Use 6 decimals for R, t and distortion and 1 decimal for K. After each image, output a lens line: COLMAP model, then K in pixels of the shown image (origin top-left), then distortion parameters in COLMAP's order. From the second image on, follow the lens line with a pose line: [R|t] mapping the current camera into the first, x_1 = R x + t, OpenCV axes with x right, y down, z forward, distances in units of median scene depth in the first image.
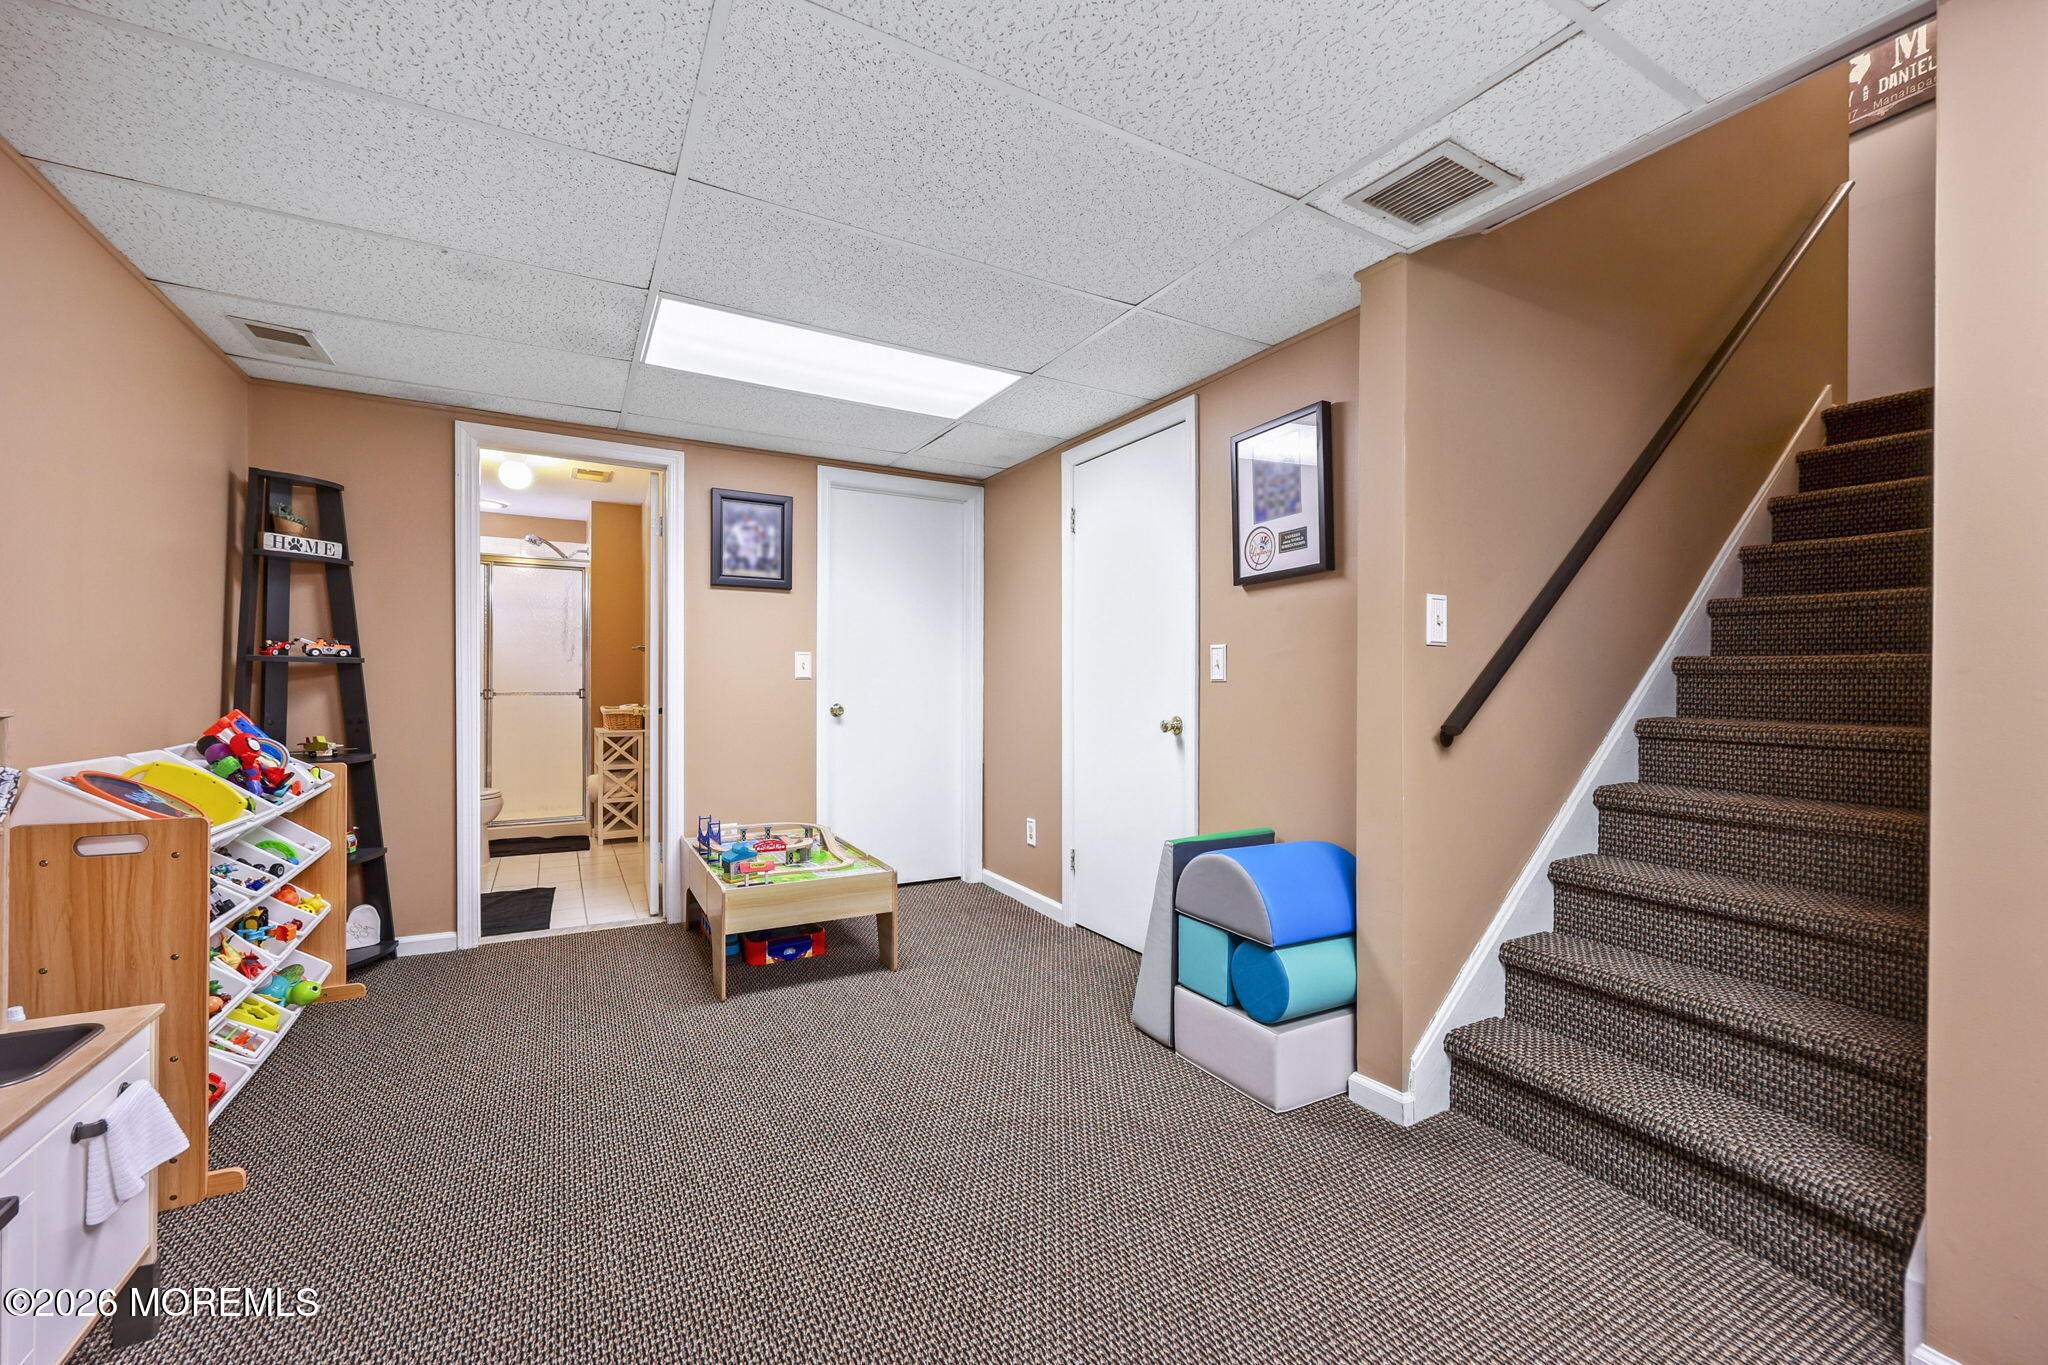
lens RADIAL K [[828.9, 0, 1020.2], [0, 828.9, 675.9], [0, 0, 1]] dist [0.001756, -0.000267]
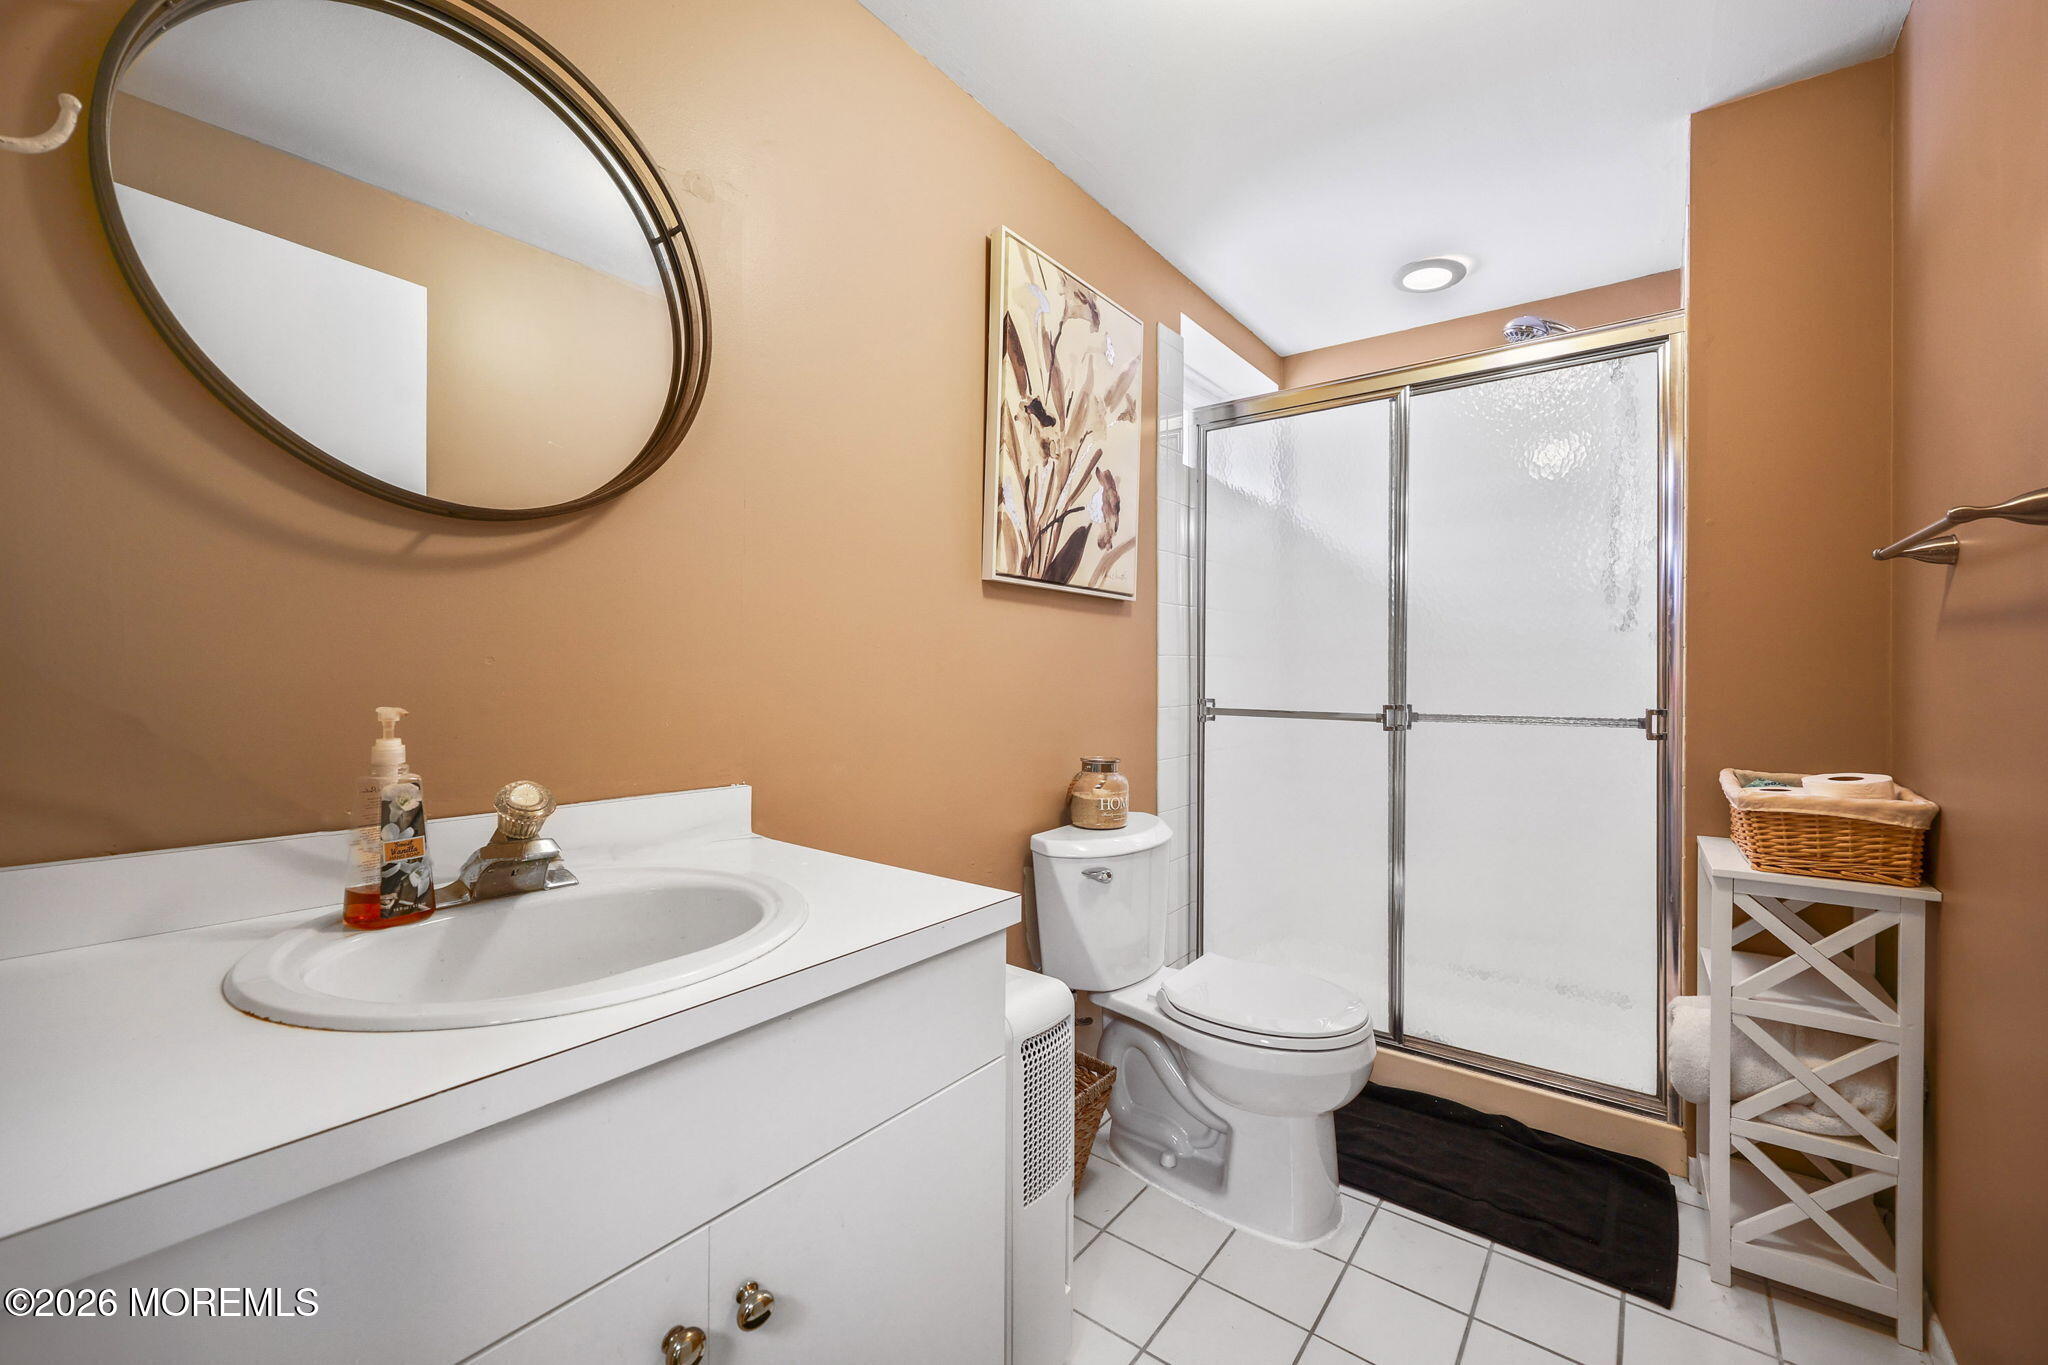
lens RADIAL K [[828.9, 0, 1020.2], [0, 828.9, 675.9], [0, 0, 1]] dist [0.001756, -0.000267]
pose [[0.393916, -0.002107, -0.919144, -0.334972], [0.004459, 0.999990, -0.000381, 0.000696], [0.919136, -0.003949, 0.393922, 0.658978]]
